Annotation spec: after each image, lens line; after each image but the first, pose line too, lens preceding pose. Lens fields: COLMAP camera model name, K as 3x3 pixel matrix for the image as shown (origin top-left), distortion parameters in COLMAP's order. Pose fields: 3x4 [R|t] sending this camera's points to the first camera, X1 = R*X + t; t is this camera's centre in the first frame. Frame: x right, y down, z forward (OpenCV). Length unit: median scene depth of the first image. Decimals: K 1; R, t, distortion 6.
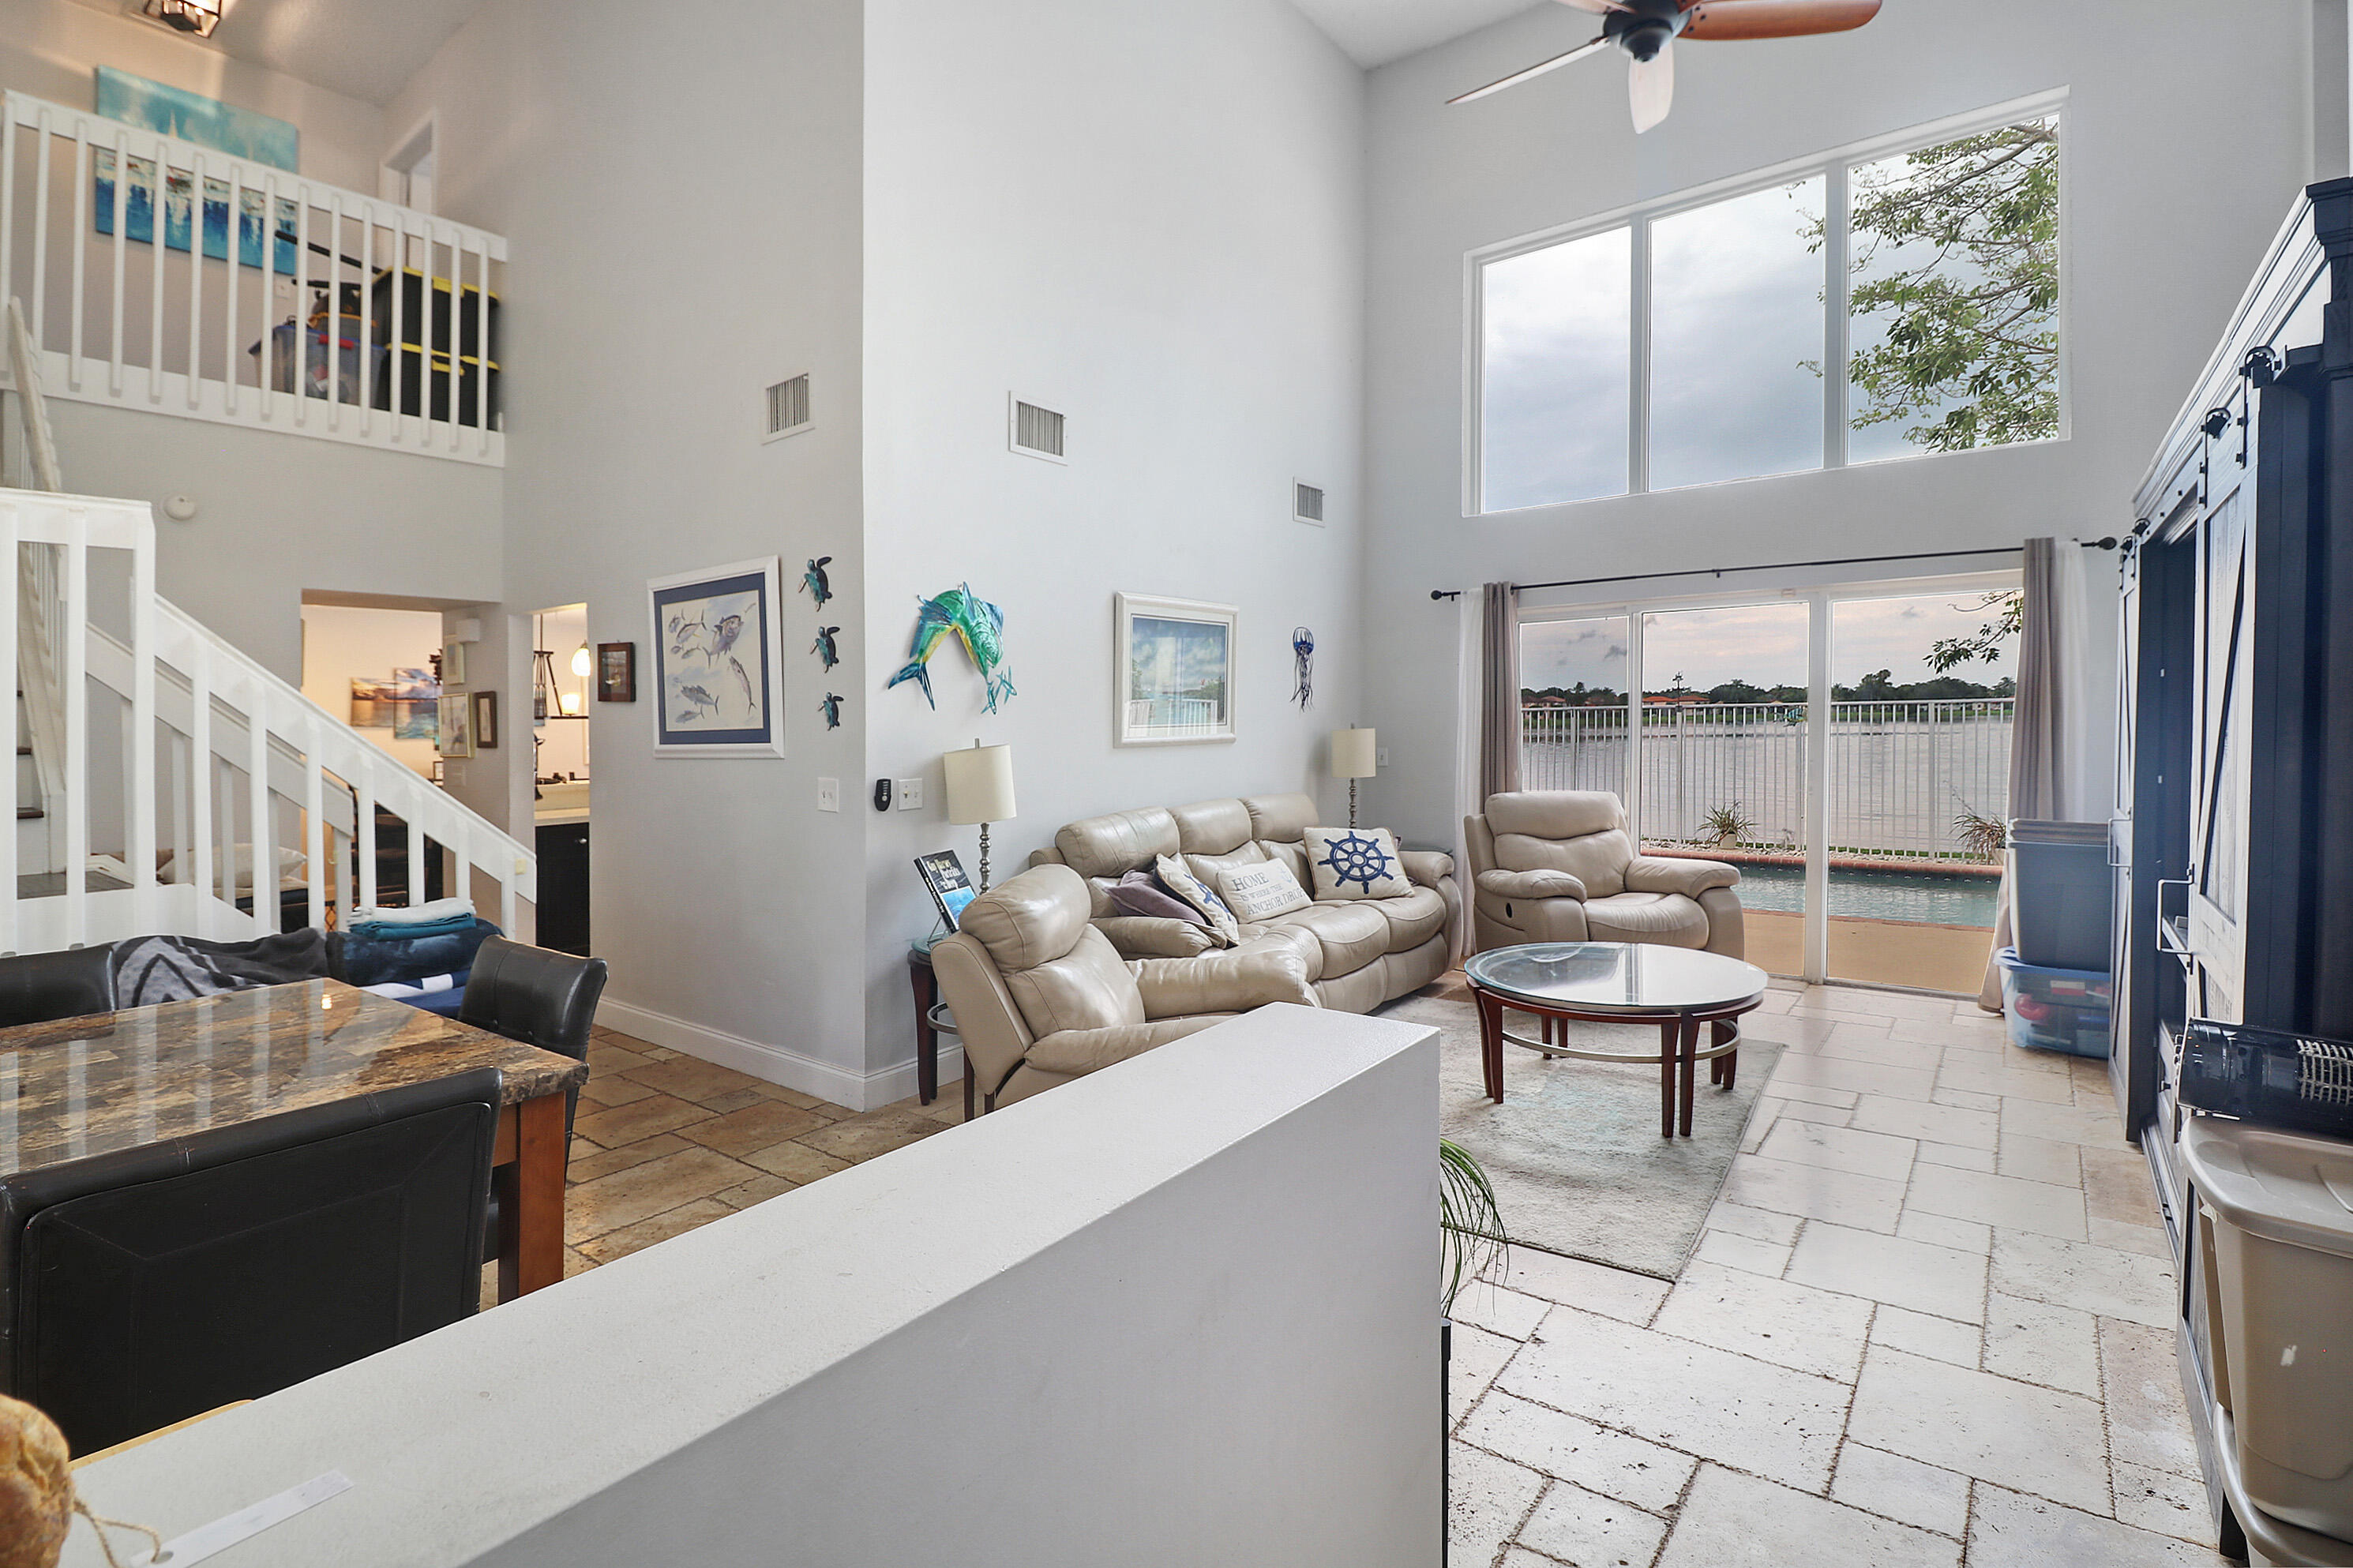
lens RADIAL K [[1135.4, 0, 1181.3], [0, 1135.4, 720.7], [0, 0, 1]] dist [0.000488, 0.000161]
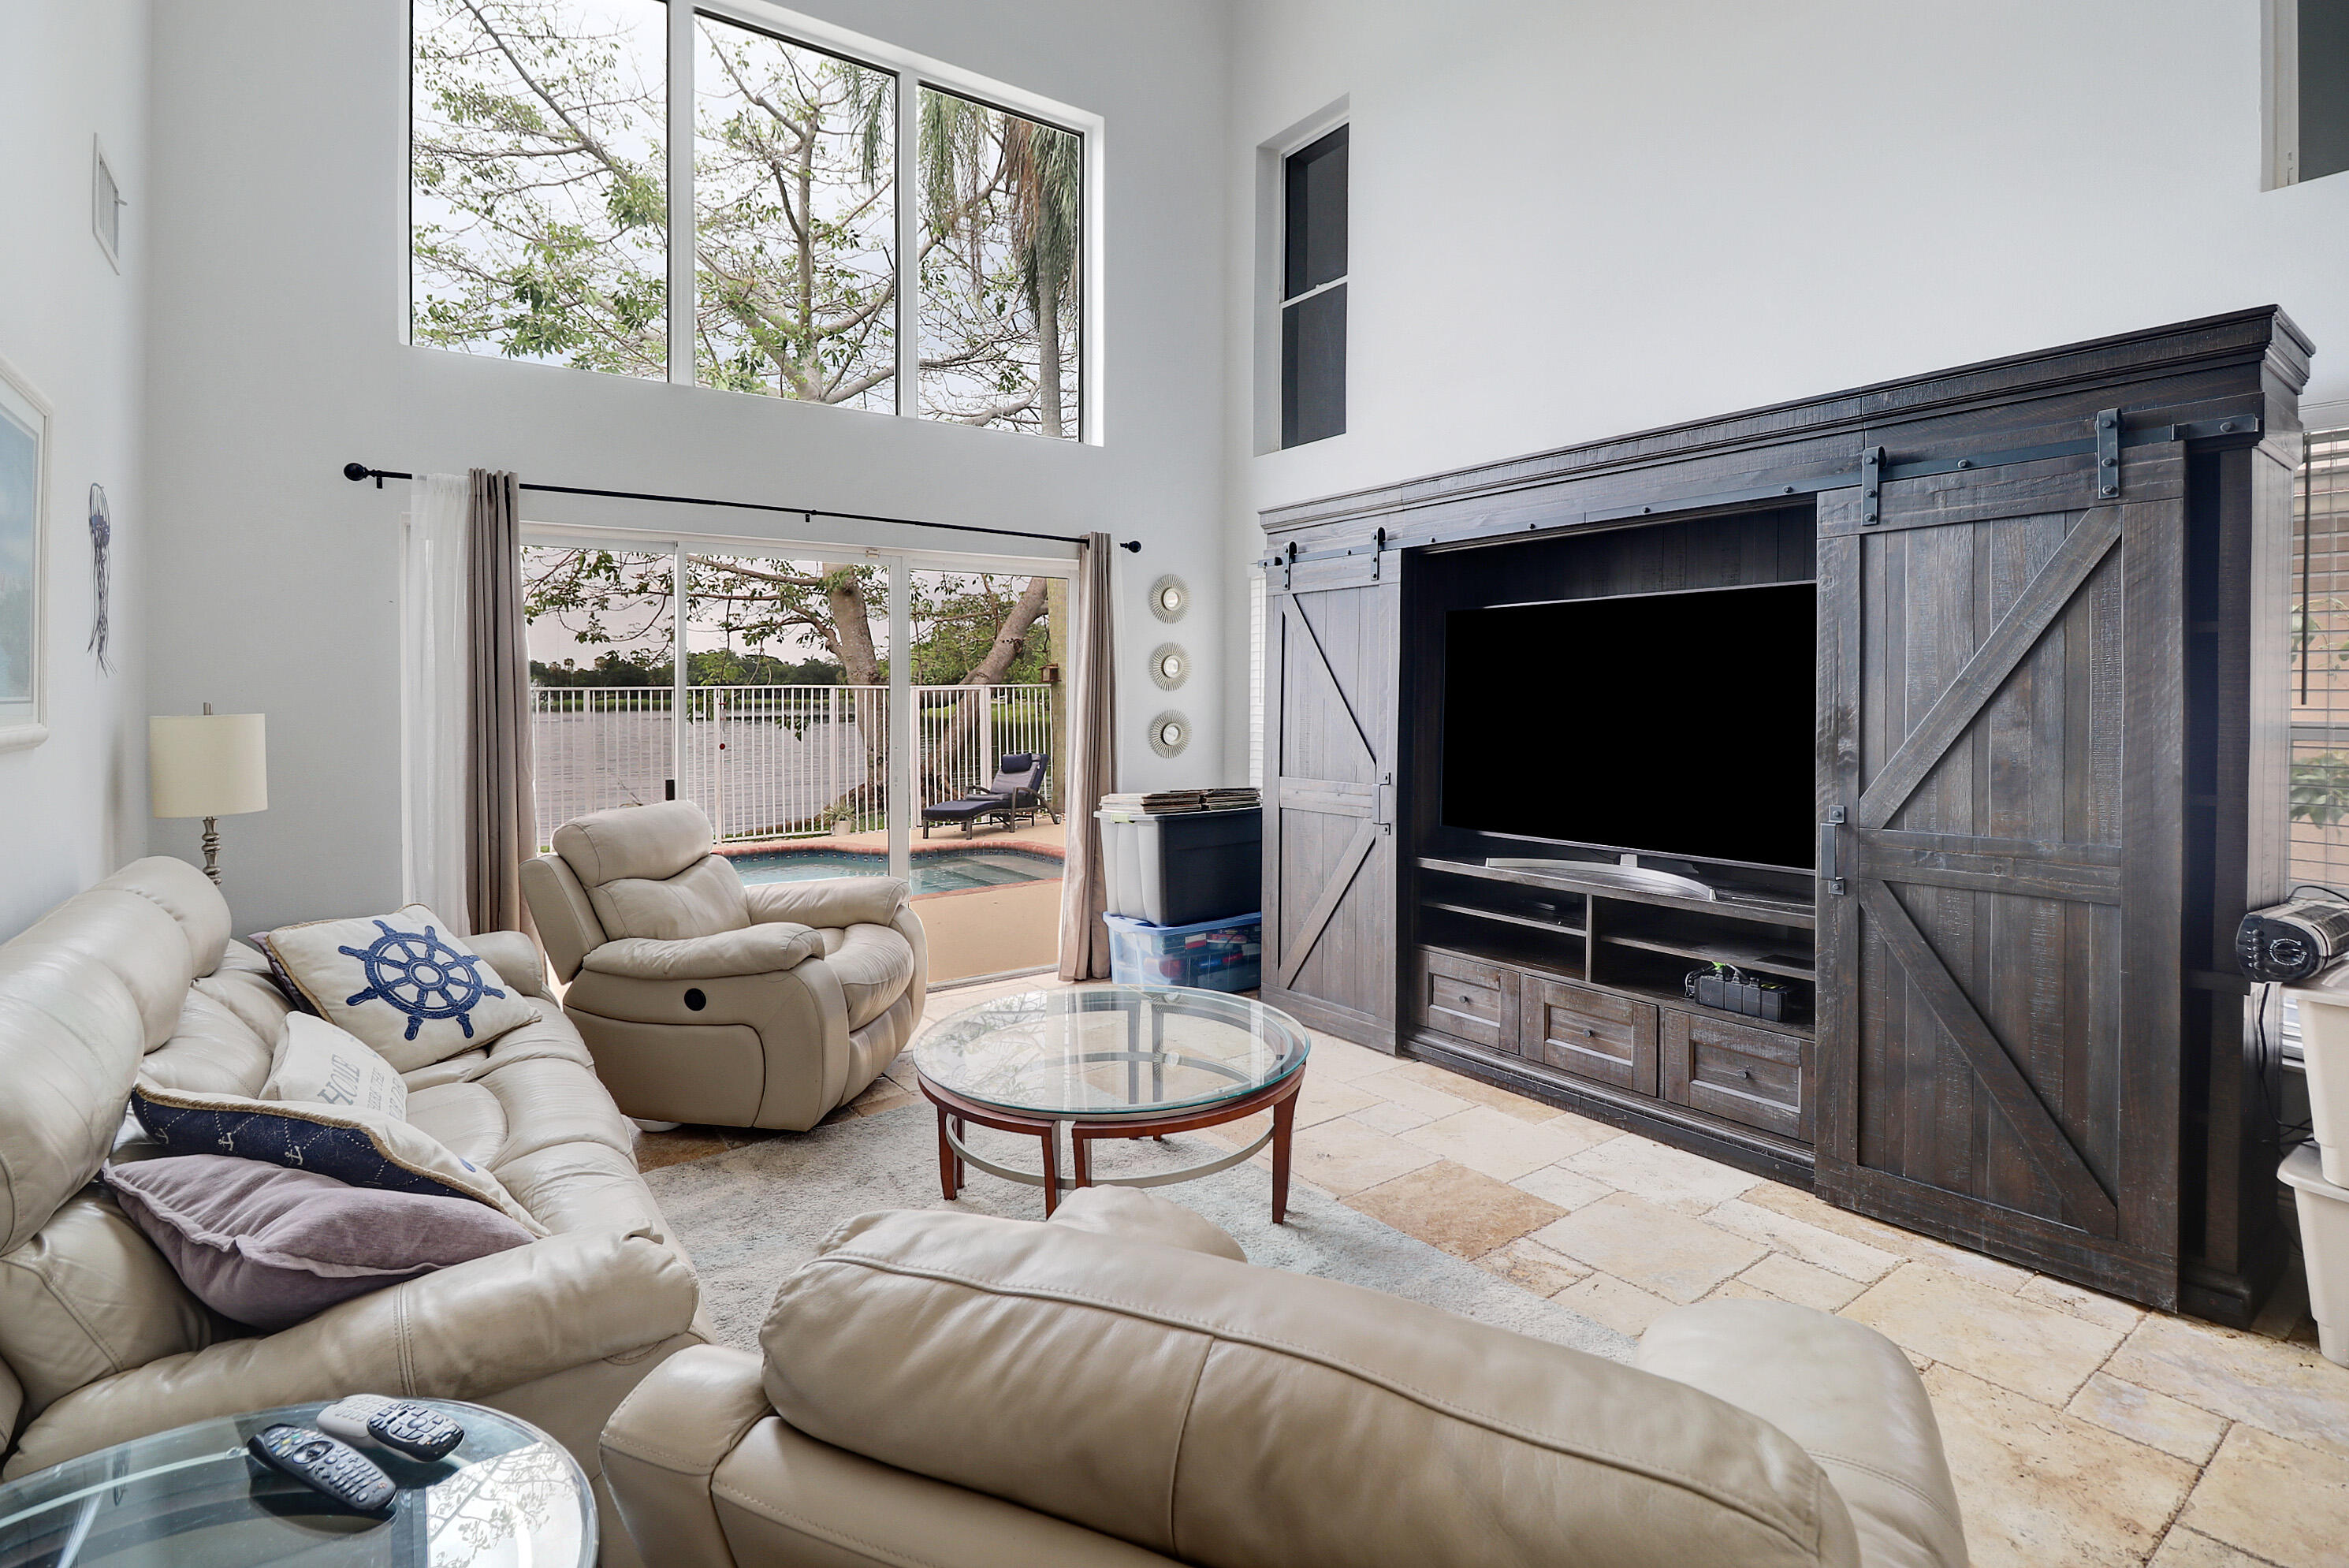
lens RADIAL K [[1133.6, 0, 1164.0], [0, 1133.6, 721.8], [0, 0, 1]] dist [0.000488, 0.000161]
pose [[0.303714, -0.009746, 0.952713, -0.217169], [0.005467, 0.999949, 0.008487, 0.009693], [-0.952748, 0.002631, 0.303752, 0.543959]]
